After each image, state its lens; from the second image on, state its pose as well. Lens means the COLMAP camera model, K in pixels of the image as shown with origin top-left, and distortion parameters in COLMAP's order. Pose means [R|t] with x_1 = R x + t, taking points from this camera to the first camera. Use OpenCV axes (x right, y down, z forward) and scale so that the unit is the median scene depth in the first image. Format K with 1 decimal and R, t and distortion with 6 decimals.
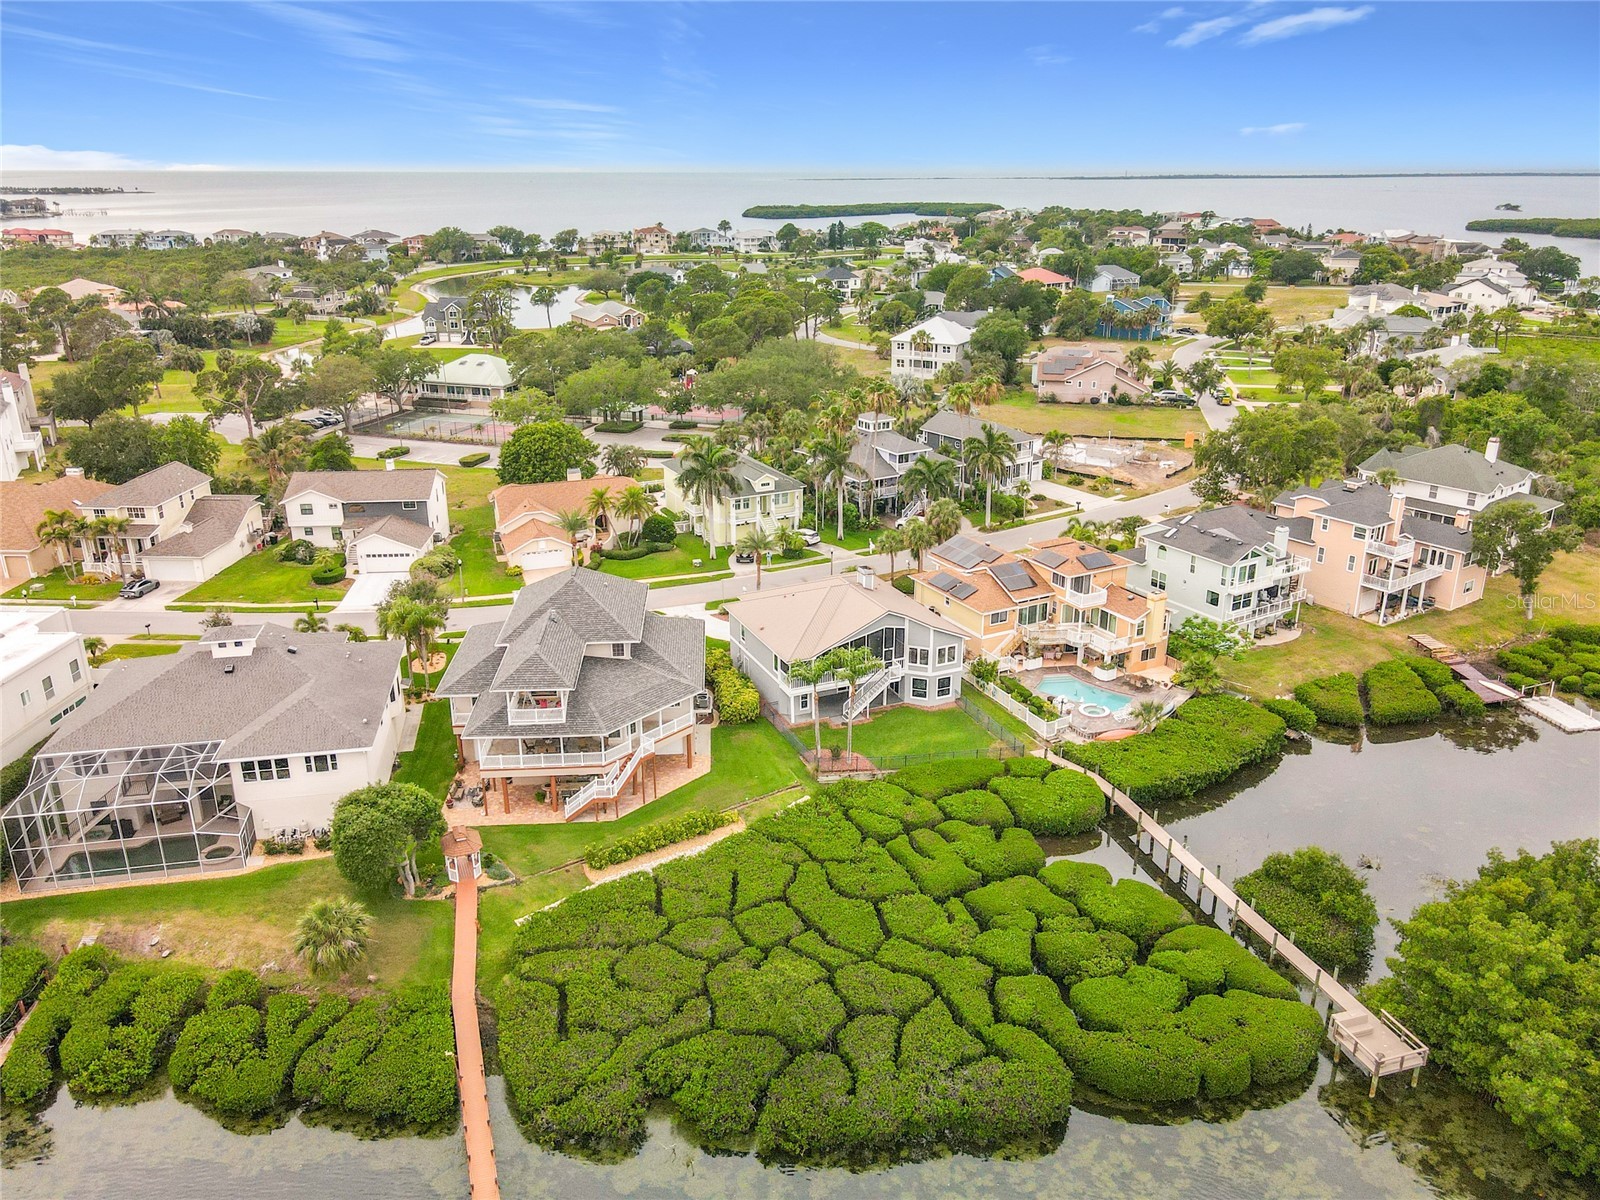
lens RADIAL K [[1179.2, 0, 805.8], [0, 1179.2, 597.2], [0, 0, 1]] dist [0.013294, 0.010941]
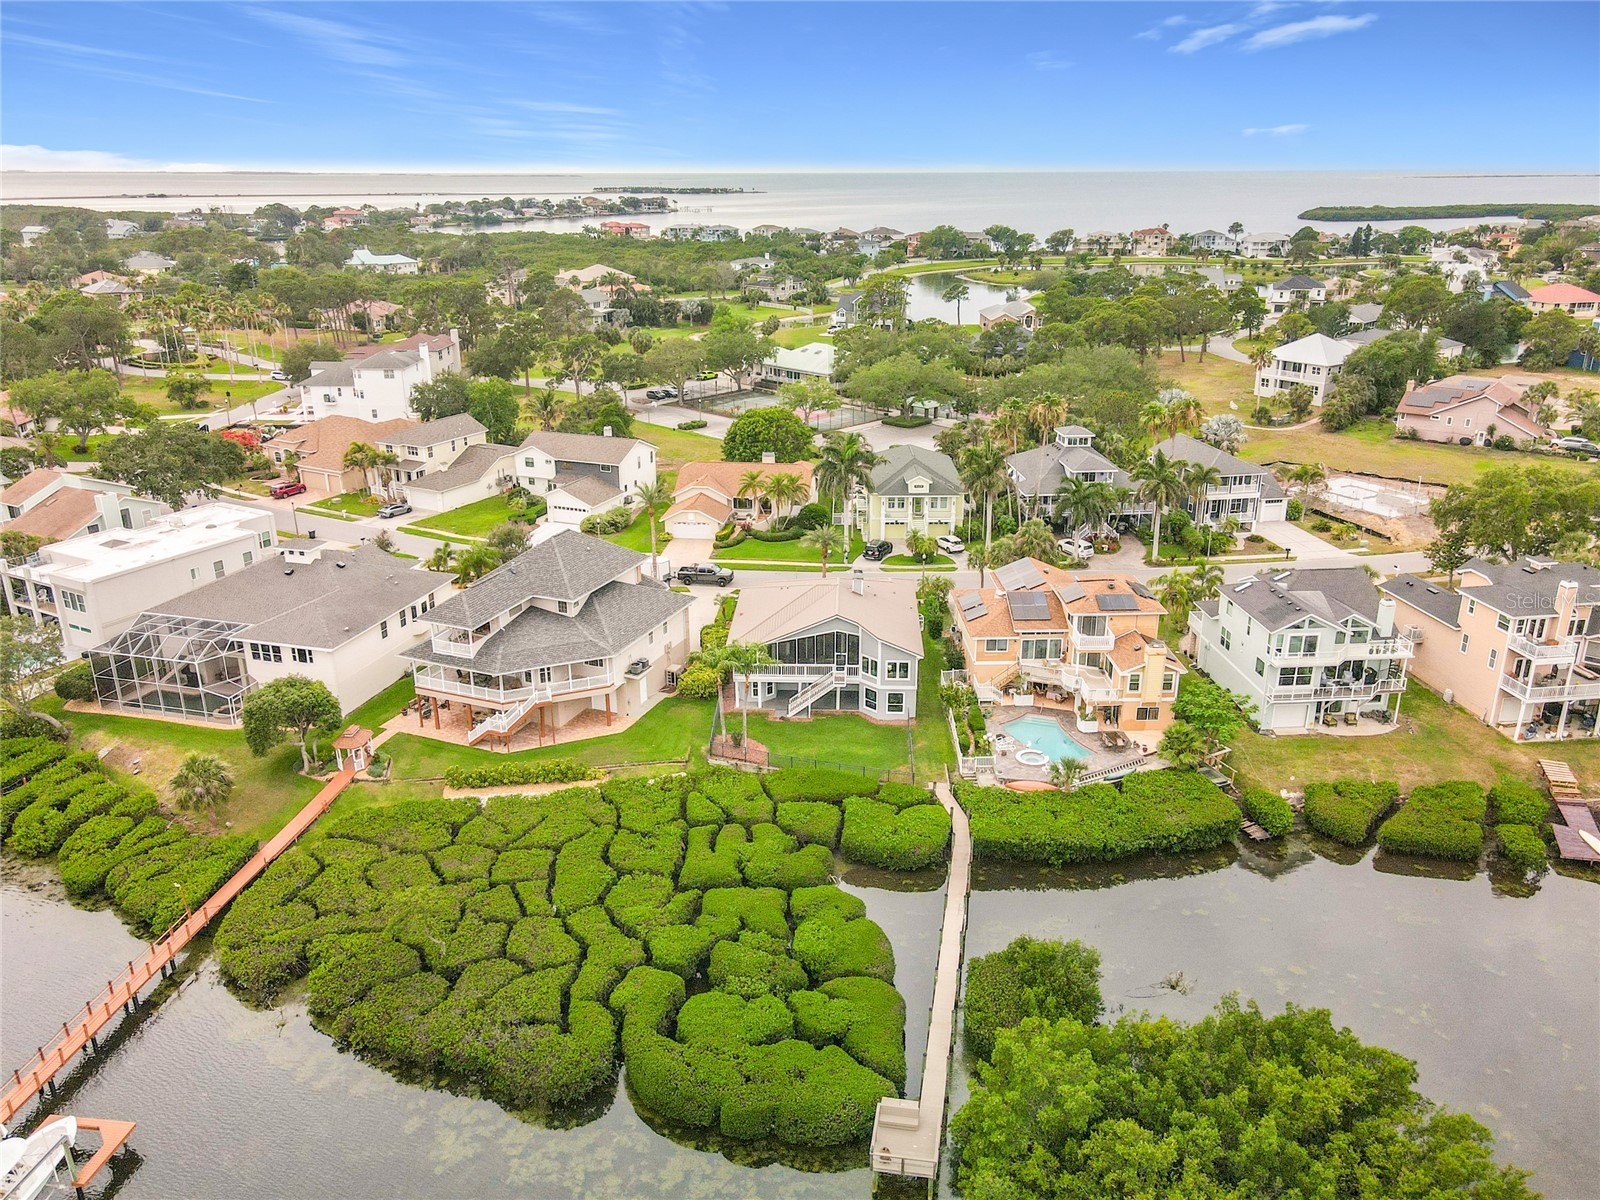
lens RADIAL K [[1179.2, 0, 805.8], [0, 1179.2, 597.2], [0, 0, 1]] dist [0.013294, 0.010941]
pose [[0.894092, 0.151382, -0.421525, 0.314276], [-0.151219, 0.987914, 0.034040, -0.022420], [0.421583, 0.033308, 0.906178, 0.058492]]
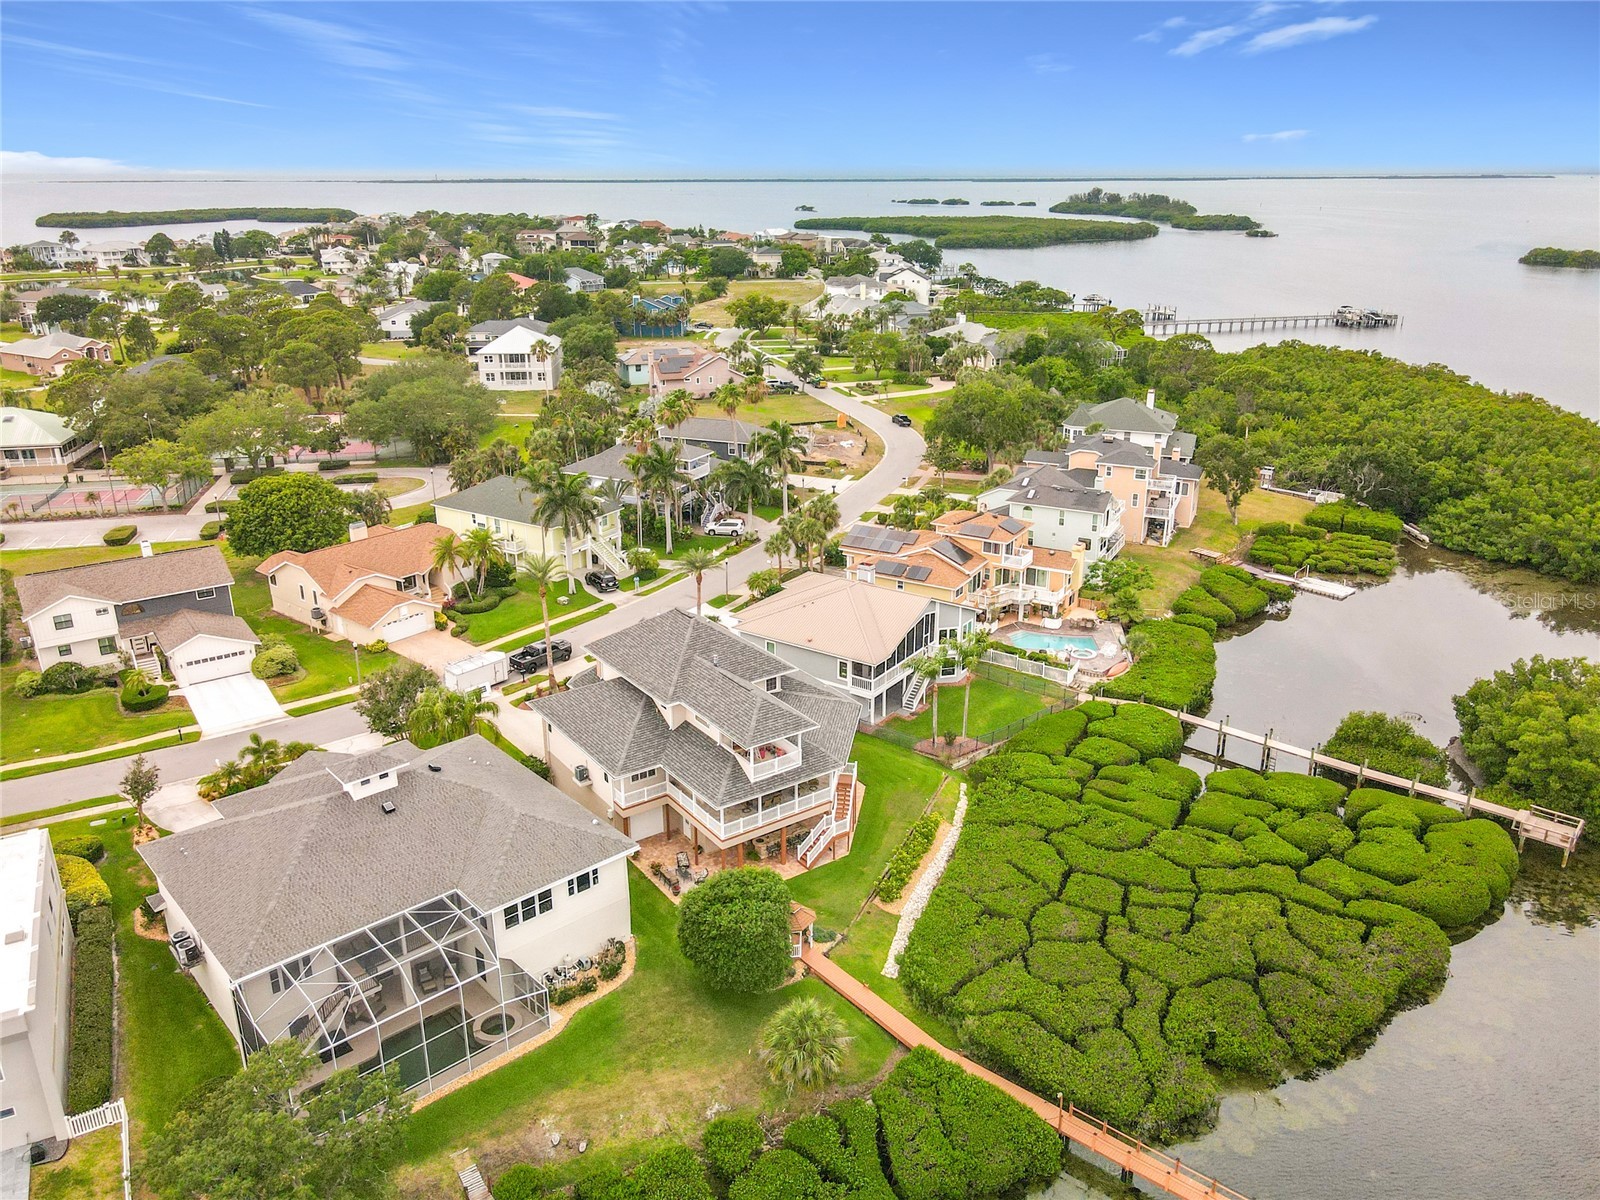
lens RADIAL K [[1172.2, 0, 800.0], [0, 1172.2, 600.0], [0, 0, 1]] dist [0.007111, 0.028977]
pose [[0.856718, -0.177304, 0.484354, -0.359081], [0.176770, 0.983119, 0.047215, -0.038081], [-0.484549, 0.045169, 0.873597, 0.102830]]
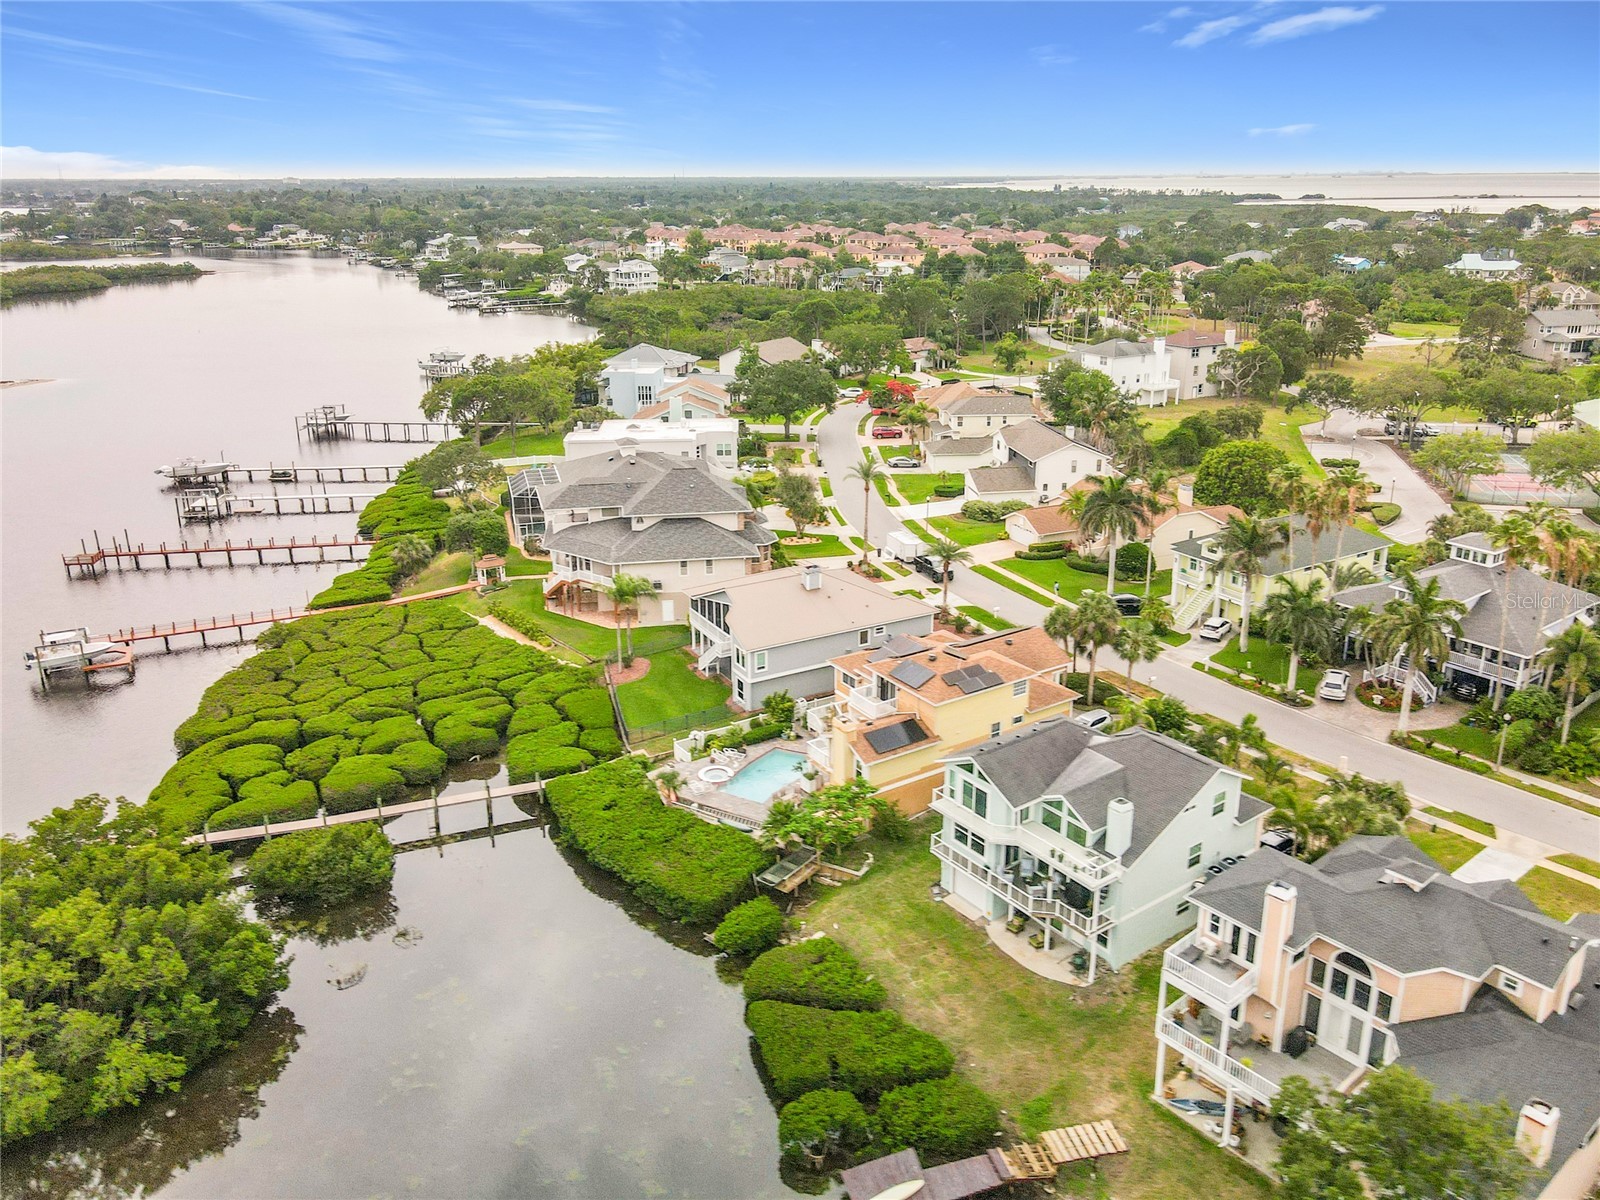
lens RADIAL K [[1172.2, 0, 800.0], [0, 1172.2, 600.0], [0, 0, 1]] dist [0.007111, 0.028977]
pose [[0.081545, 0.339358, -0.937116, 0.706750], [-0.336510, 0.894408, 0.294610, -0.206089], [0.938143, 0.291325, 0.187132, 0.590799]]
